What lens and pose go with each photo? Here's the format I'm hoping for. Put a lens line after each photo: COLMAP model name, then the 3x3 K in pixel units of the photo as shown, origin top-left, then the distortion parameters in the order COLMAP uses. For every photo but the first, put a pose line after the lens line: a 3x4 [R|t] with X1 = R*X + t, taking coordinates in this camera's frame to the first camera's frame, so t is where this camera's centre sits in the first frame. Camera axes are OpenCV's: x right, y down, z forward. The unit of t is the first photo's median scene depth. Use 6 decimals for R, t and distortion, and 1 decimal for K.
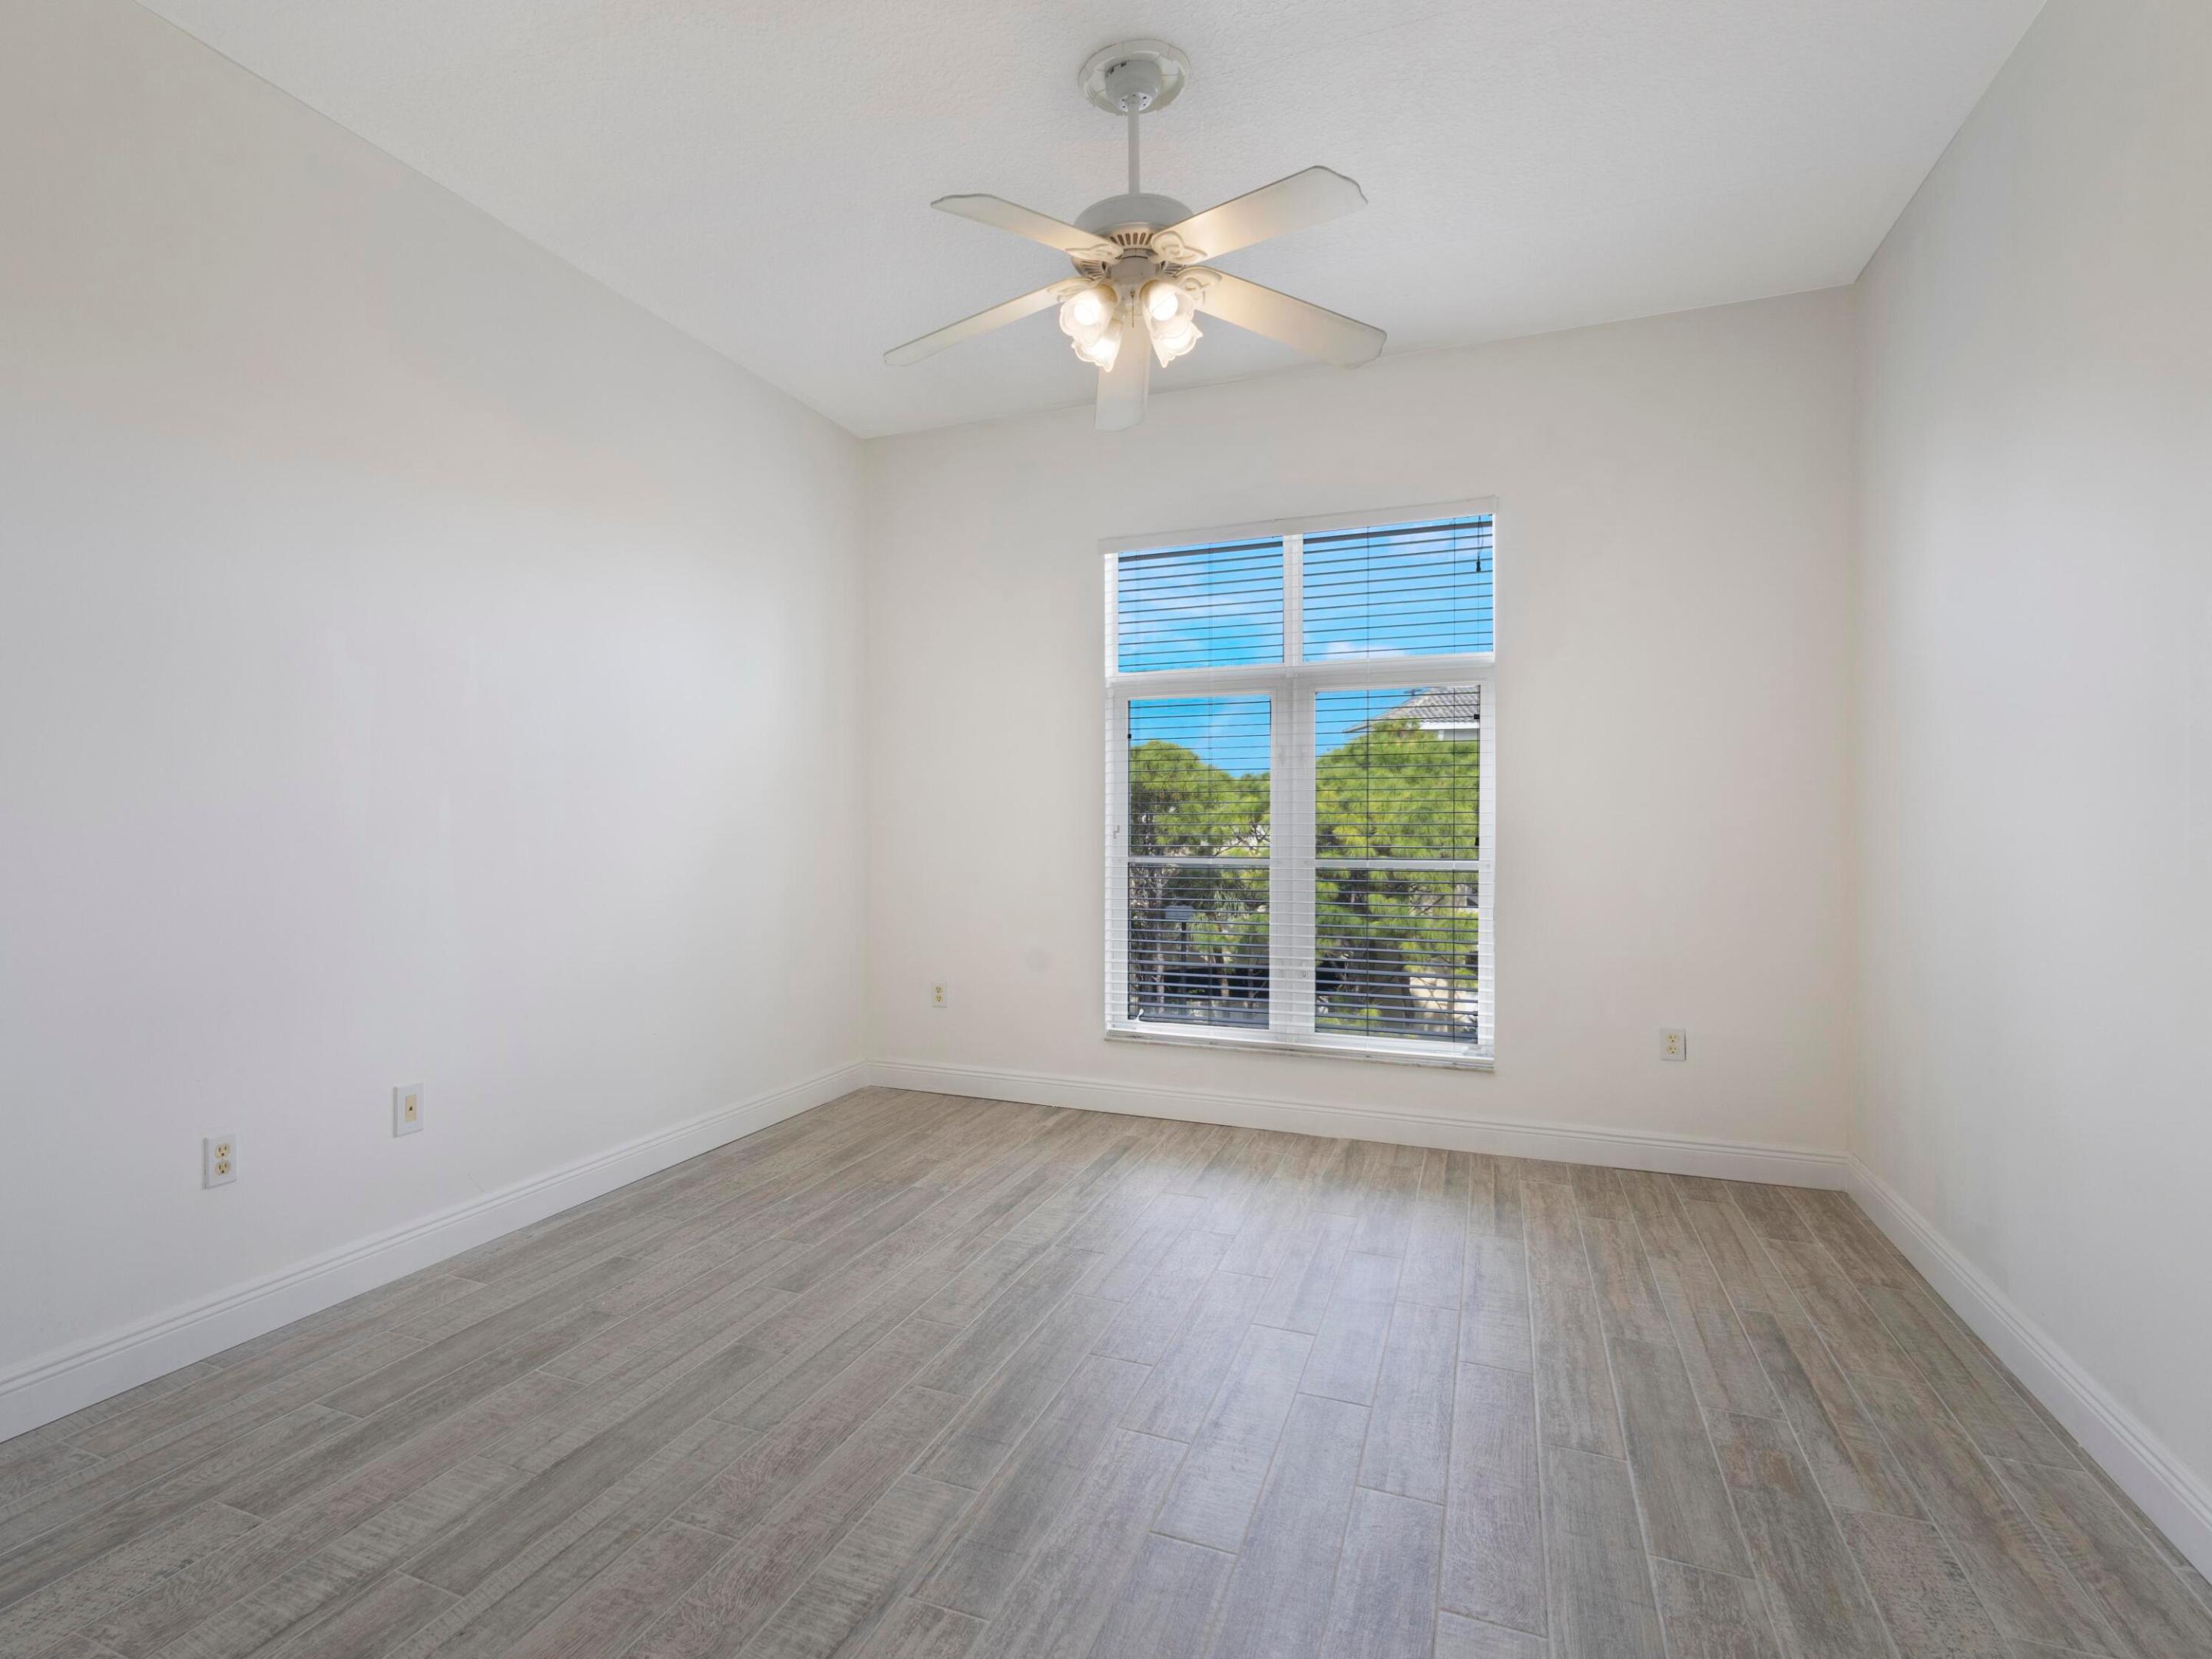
lens RADIAL K [[1008.9, 0, 1106.0], [0, 1008.9, 829.5], [0, 0, 1]] dist [0.002526, -0.000621]
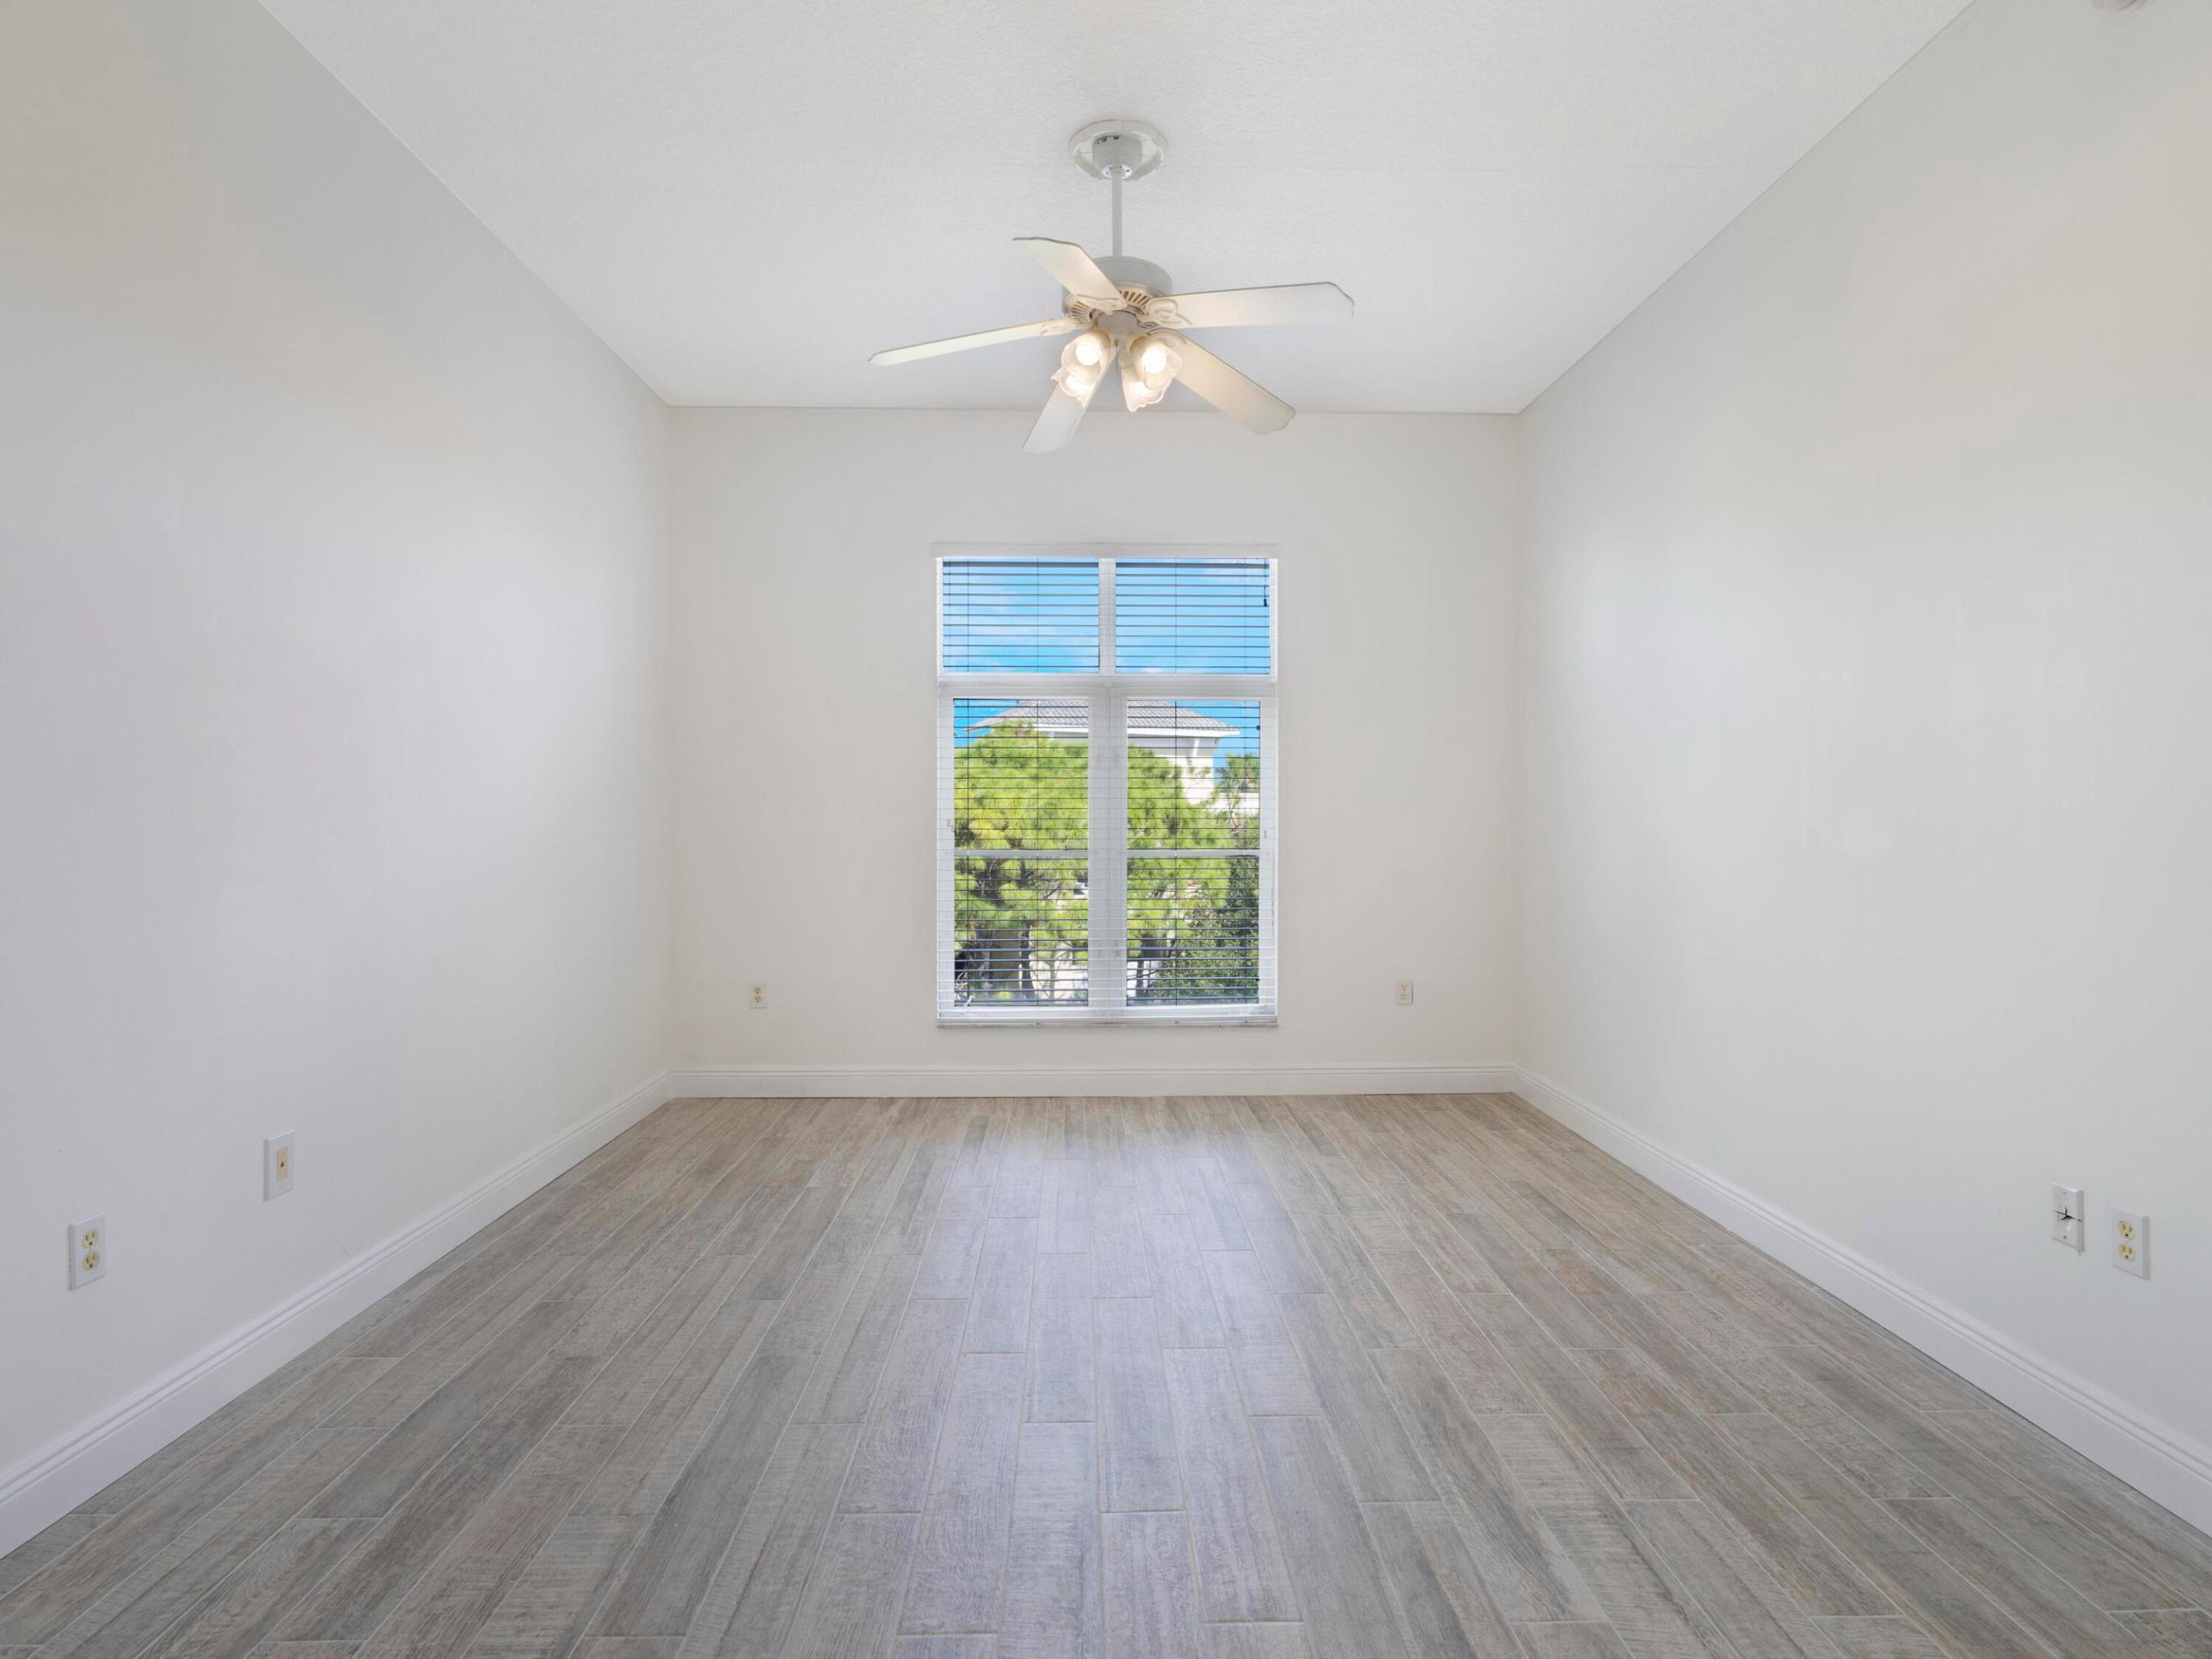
lens RADIAL K [[990.6, 0, 1105.4], [0, 990.6, 822.9], [0, 0, 1]] dist [0.001838, -0.001220]
pose [[0.922103, -0.002414, 0.386936, -0.294627], [0.003089, 0.999995, -0.001121, 0.000928], [-0.386931, 0.002229, 0.922106, -0.003143]]
